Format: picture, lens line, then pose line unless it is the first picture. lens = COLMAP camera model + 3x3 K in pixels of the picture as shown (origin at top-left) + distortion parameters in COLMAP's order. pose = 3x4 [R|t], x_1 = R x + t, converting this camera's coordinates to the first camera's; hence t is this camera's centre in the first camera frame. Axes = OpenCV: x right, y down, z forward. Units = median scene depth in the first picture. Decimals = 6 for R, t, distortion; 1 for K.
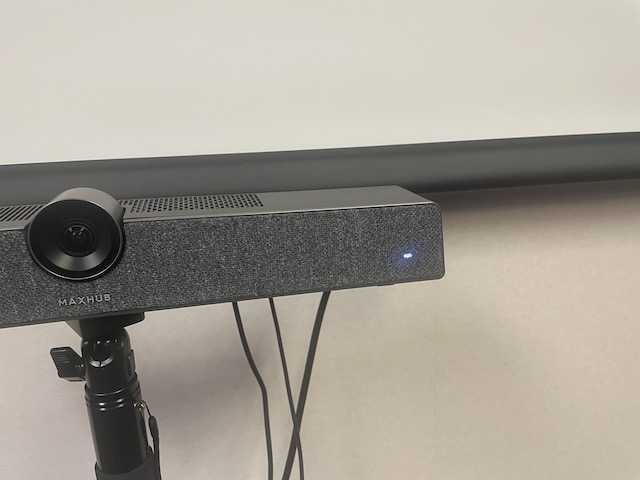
lens RADIAL K [[490.1, 0, 320.0], [0, 490.1, 240.0], [0, 0, 1]] dist [0.039030, -0.004436]
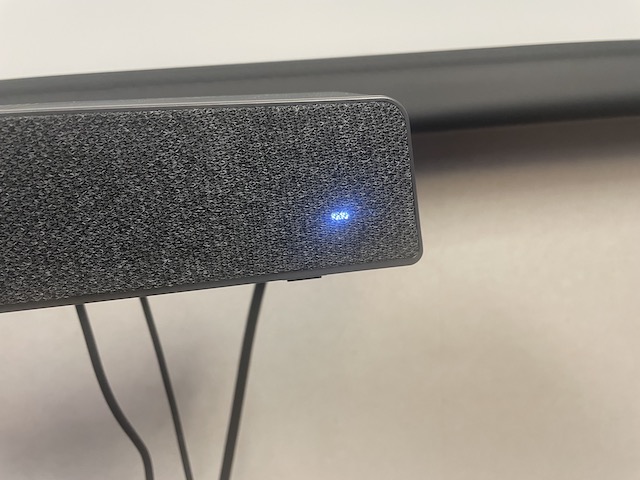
lens RADIAL K [[490.1, 0, 320.0], [0, 490.1, 240.0], [0, 0, 1]] dist [0.039030, -0.004436]
pose [[0.998496, -0.018006, -0.051777, 0.181289], [0.018528, 0.999782, 0.009611, 0.049696], [0.051592, -0.010556, 0.998612, 0.517930]]
